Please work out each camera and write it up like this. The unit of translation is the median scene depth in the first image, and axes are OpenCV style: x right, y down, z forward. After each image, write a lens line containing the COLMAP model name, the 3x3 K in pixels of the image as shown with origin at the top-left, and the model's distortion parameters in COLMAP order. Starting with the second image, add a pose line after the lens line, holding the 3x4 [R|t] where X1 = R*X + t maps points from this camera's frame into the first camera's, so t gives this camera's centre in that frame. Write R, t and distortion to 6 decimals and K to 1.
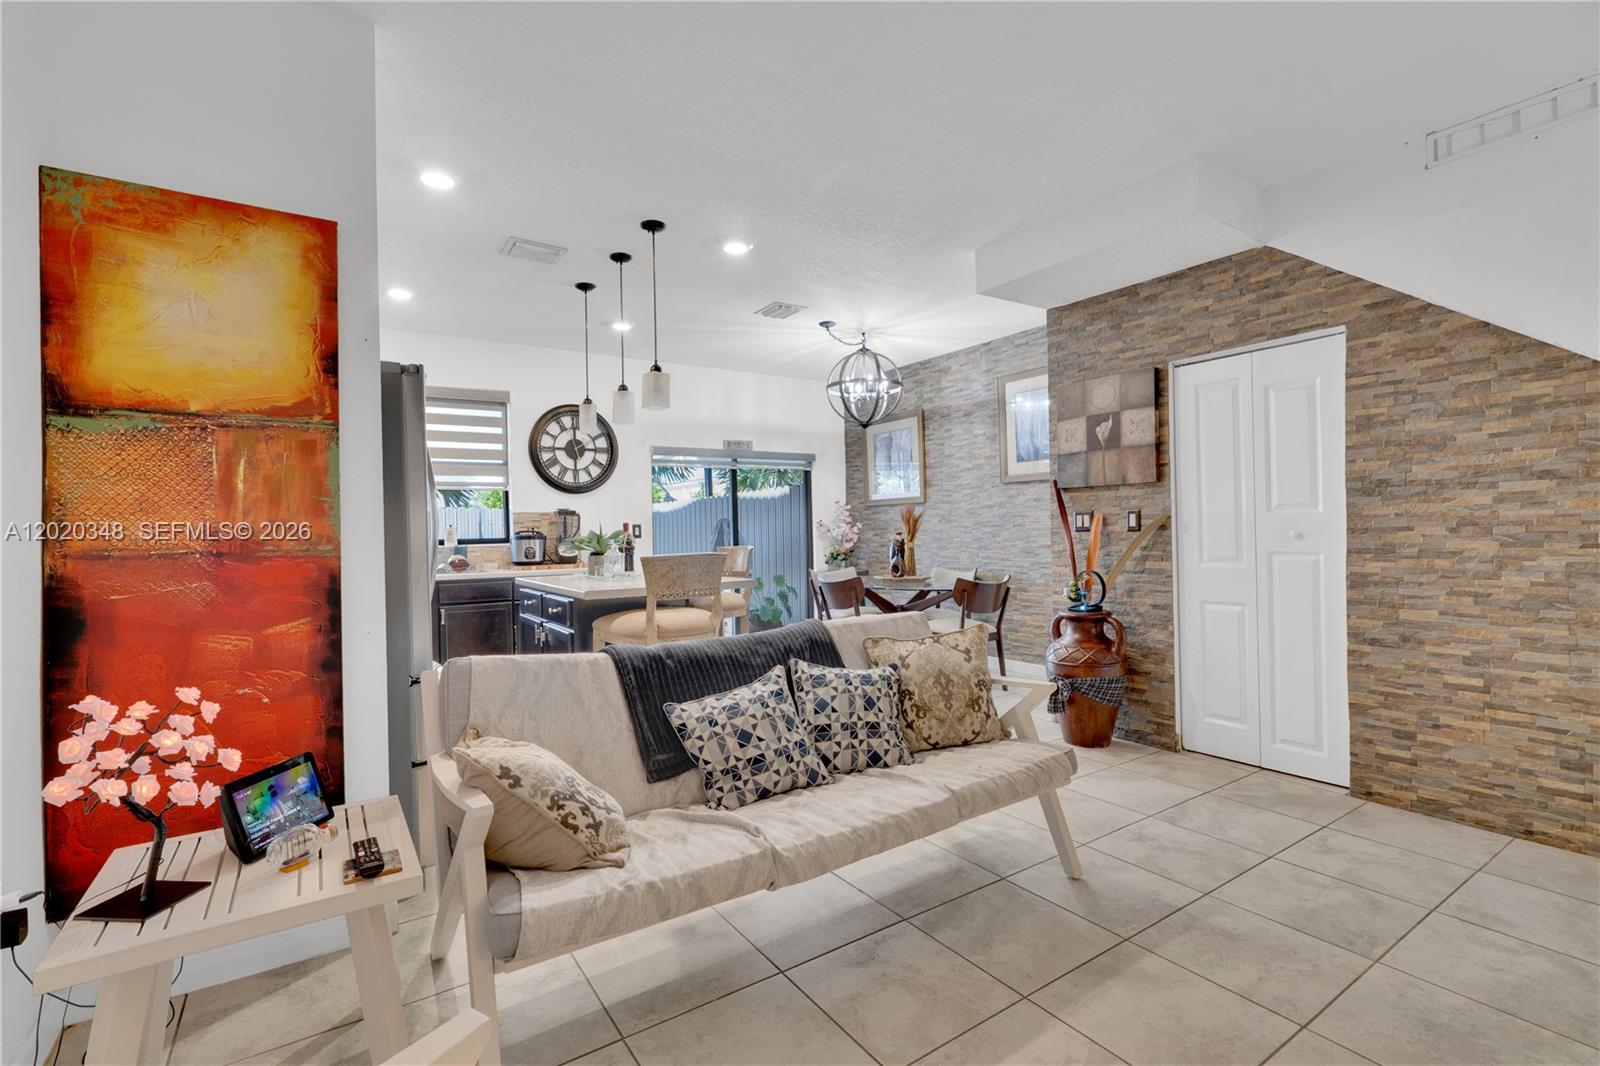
lens RADIAL K [[720.6, 0, 788.4], [0, 720.6, 532.9], [0, 0, 1]] dist [-0.005457, 0.000166]
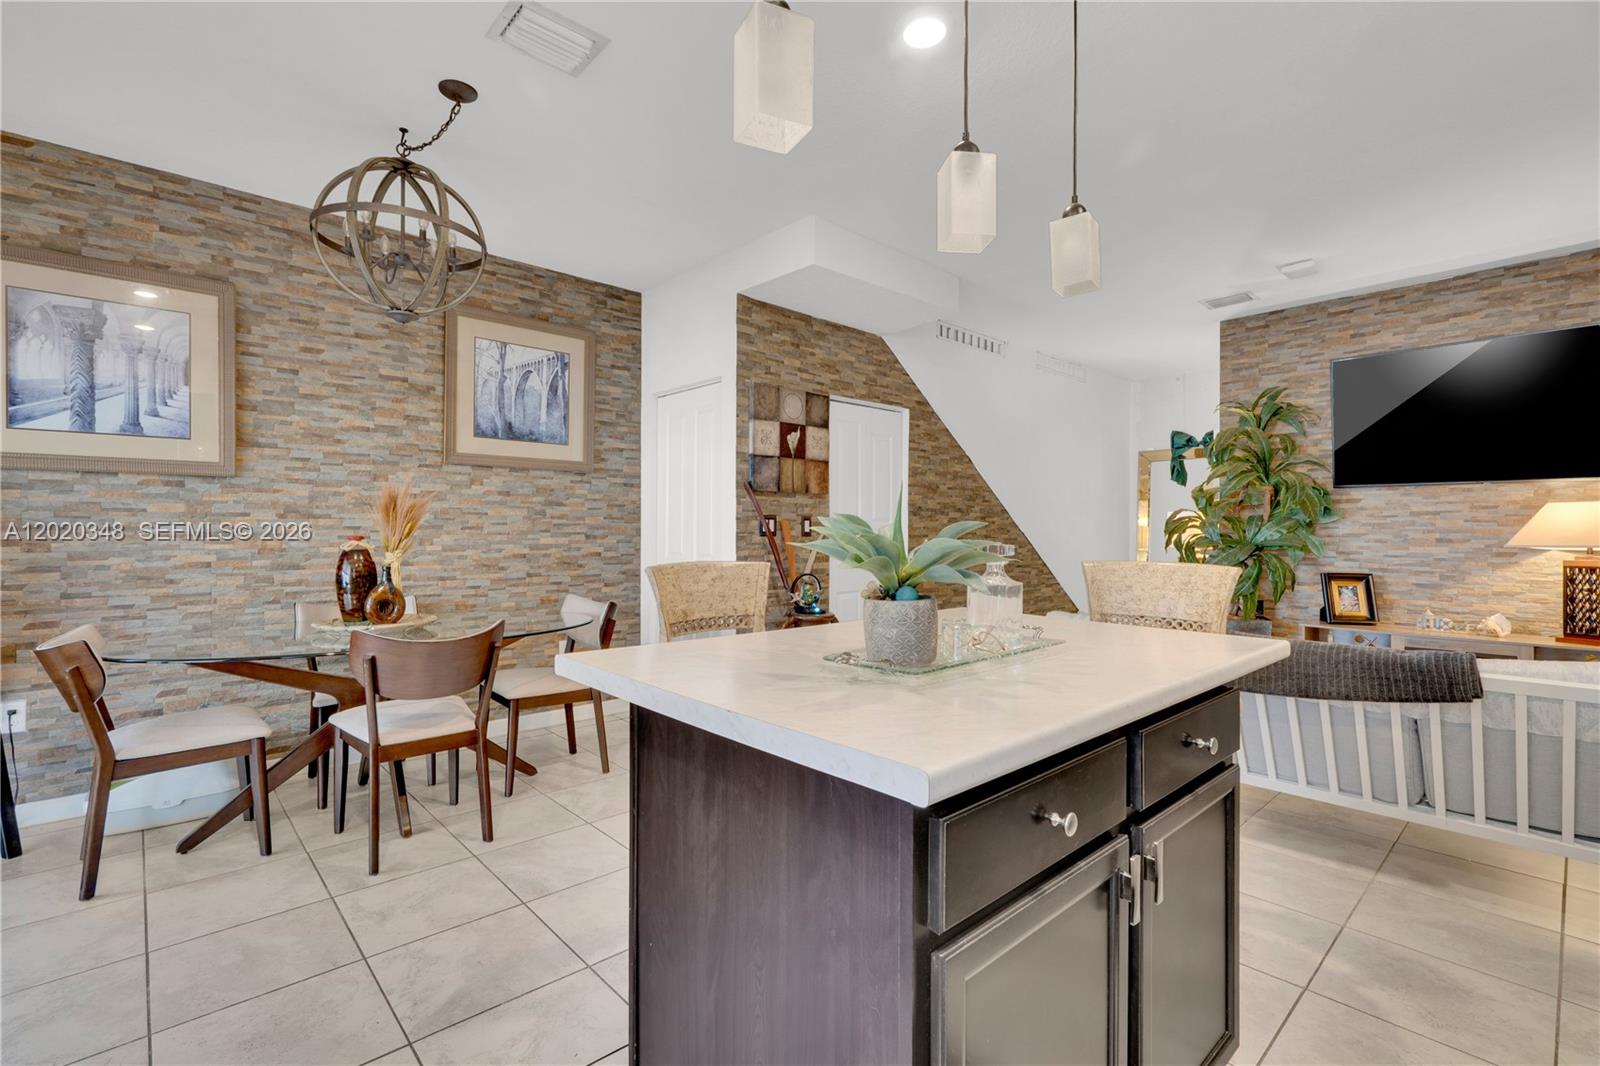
lens RADIAL K [[720.6, 0, 781.6], [0, 720.6, 533.4], [0, 0, 1]] dist [-0.005457, 0.000166]
pose [[-0.155709, 0.015908, 0.987675, -0.408624], [0.004390, 0.999872, -0.015412, 0.007185], [-0.987793, 0.001937, -0.155759, 0.810731]]
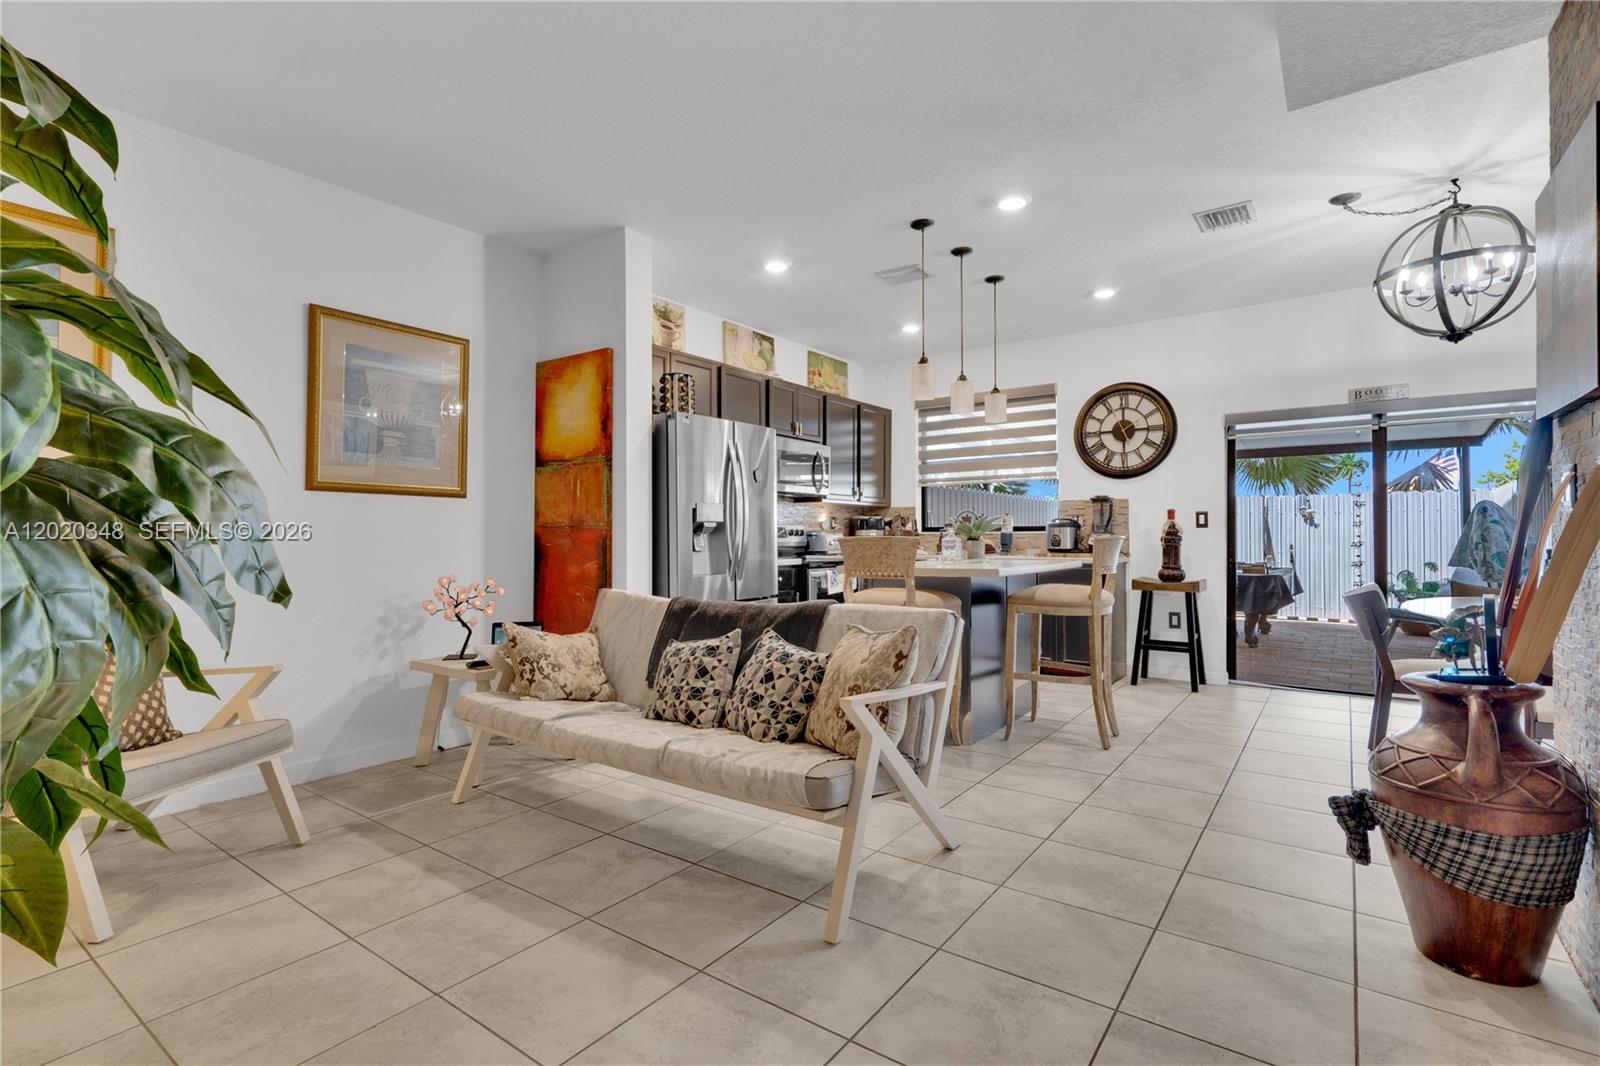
lens RADIAL K [[756.6, 0, 797.4], [0, 756.6, 532.5], [0, 0, 1]] dist [0.002974, 0.000211]
pose [[0.349861, 0.014671, -0.936687, 0.493229], [-0.006358, 0.999892, 0.013286, 0.004538], [0.936780, 0.001308, 0.349917, 0.280743]]
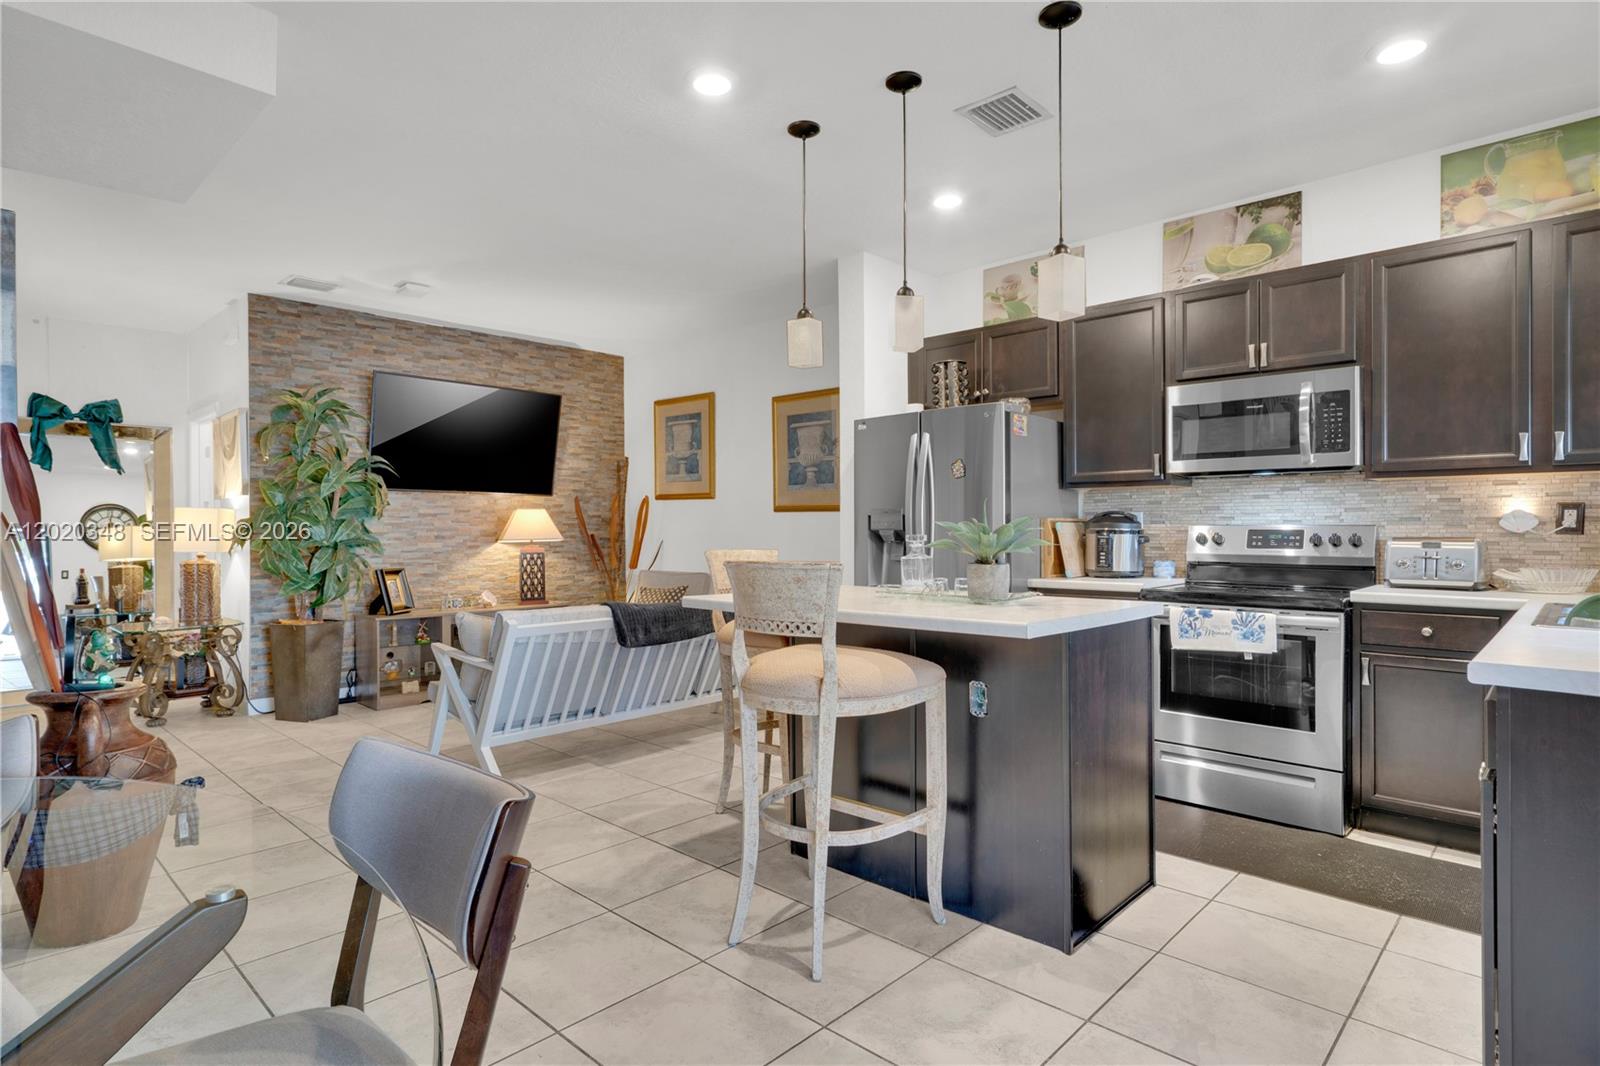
lens RADIAL K [[833.8, 0, 794.4], [0, 833.8, 533.3], [0, 0, 1]] dist [-0.002075, 0.003026]
pose [[-0.974372, 0.024963, -0.223555, 0.023688], [0.022663, 0.999661, 0.012849, -0.002570], [0.223800, 0.007453, -0.974607, 1.169350]]
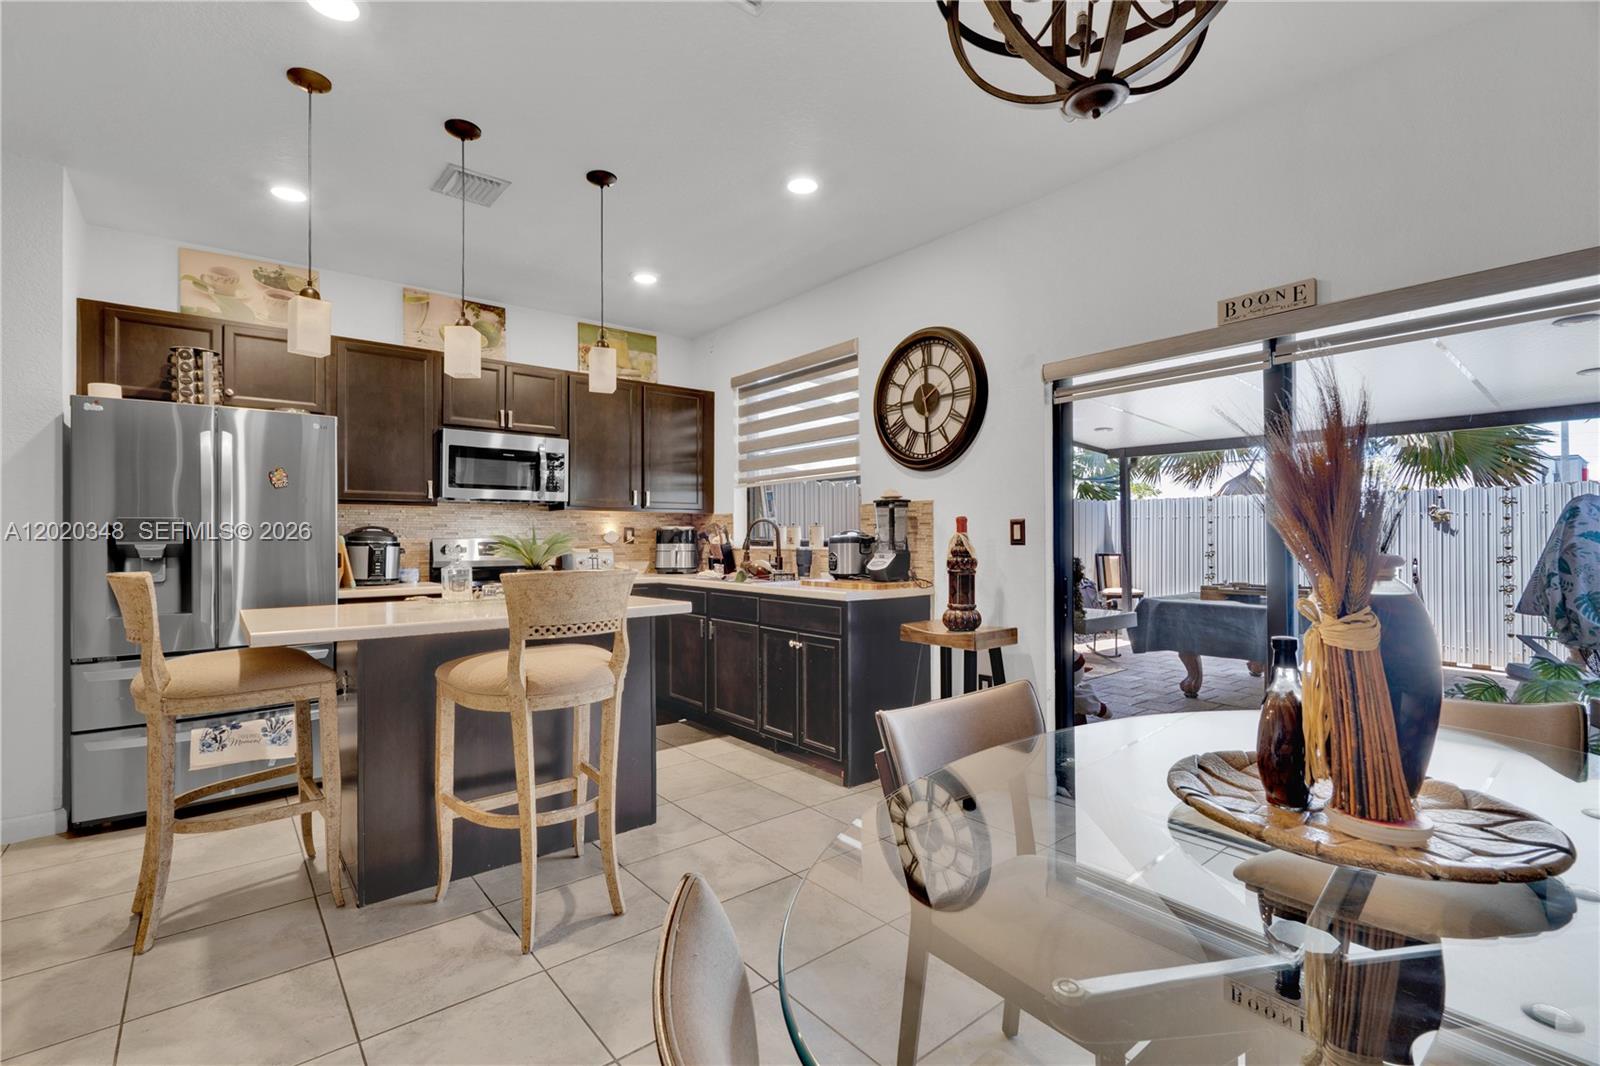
lens RADIAL K [[720.6, 0, 794.4], [0, 720.6, 528.8], [0, 0, 1]] dist [-0.005457, 0.000166]
pose [[0.099417, 0.006473, -0.995025, 0.329951], [-0.000905, 0.999979, 0.006415, -0.008603], [0.995045, 0.000263, 0.099420, 0.864944]]
